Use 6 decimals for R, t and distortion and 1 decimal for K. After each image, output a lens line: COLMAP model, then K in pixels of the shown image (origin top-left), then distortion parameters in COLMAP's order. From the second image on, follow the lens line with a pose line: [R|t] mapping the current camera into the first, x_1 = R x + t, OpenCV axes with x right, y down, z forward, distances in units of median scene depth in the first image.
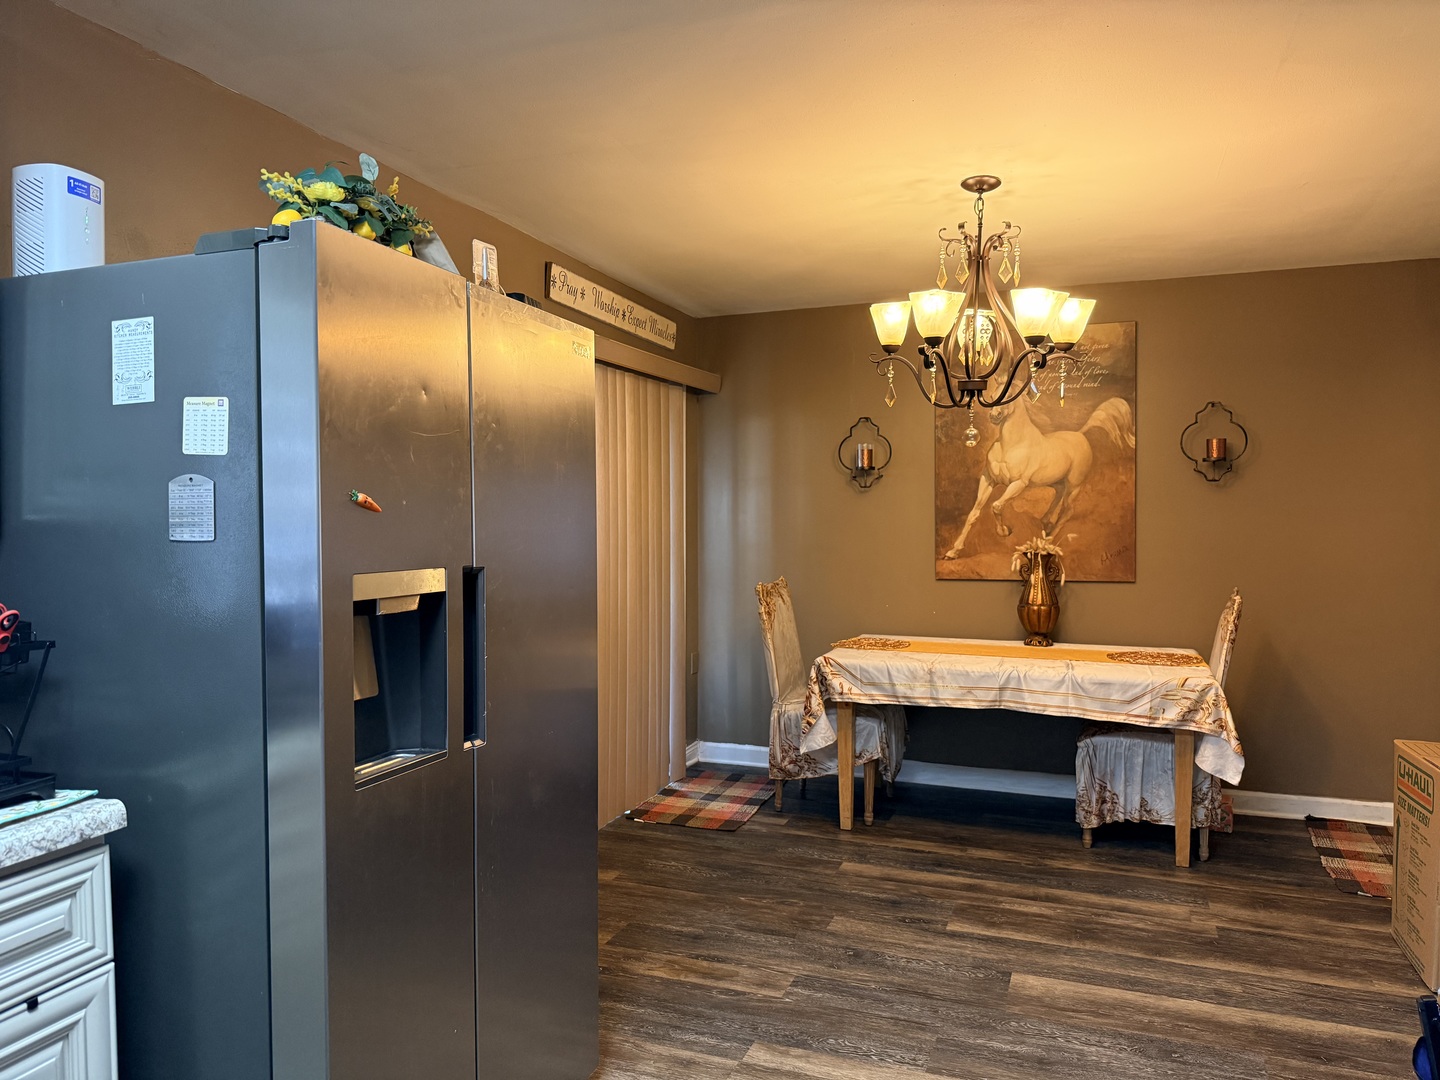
lens RADIAL K [[971.9, 0, 718.3], [0, 971.9, 549.6], [0, 0, 1]] dist [0.005616, -0.005555]
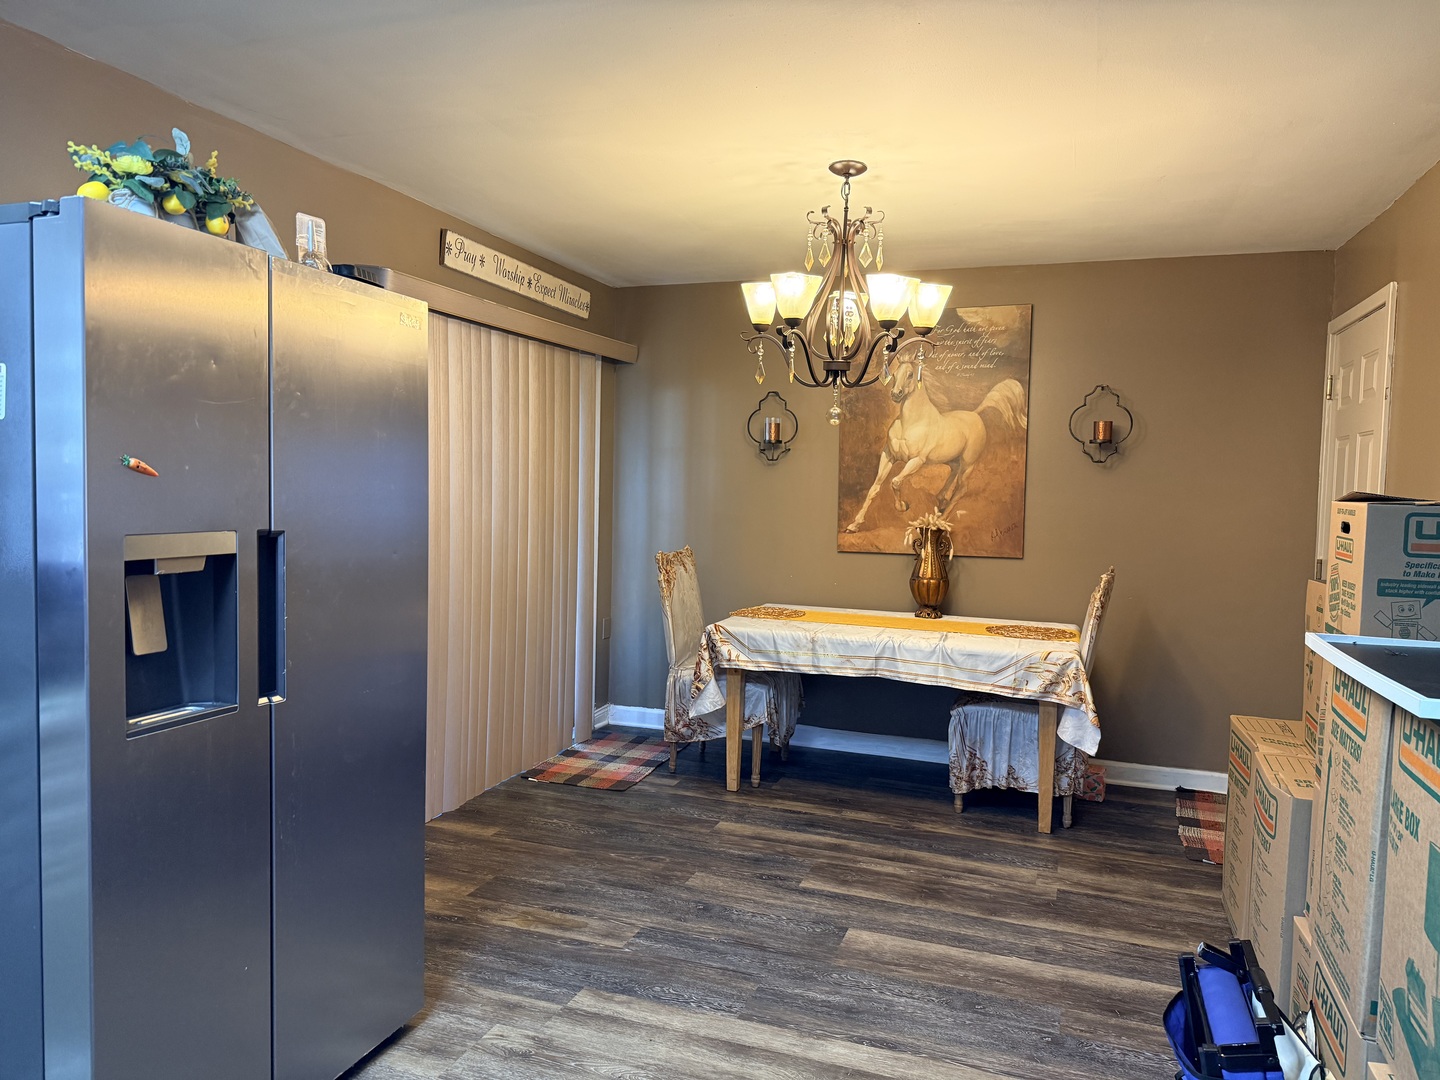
lens RADIAL K [[964.3, 0, 720.6], [0, 964.3, 539.9], [0, 0, 1]] dist [0.049789, -0.059145]
pose [[0.999635, 0.021952, 0.015777, 0.121462], [-0.022312, 0.999487, 0.022996, -0.004014], [-0.015264, -0.023339, 0.999611, -0.030648]]
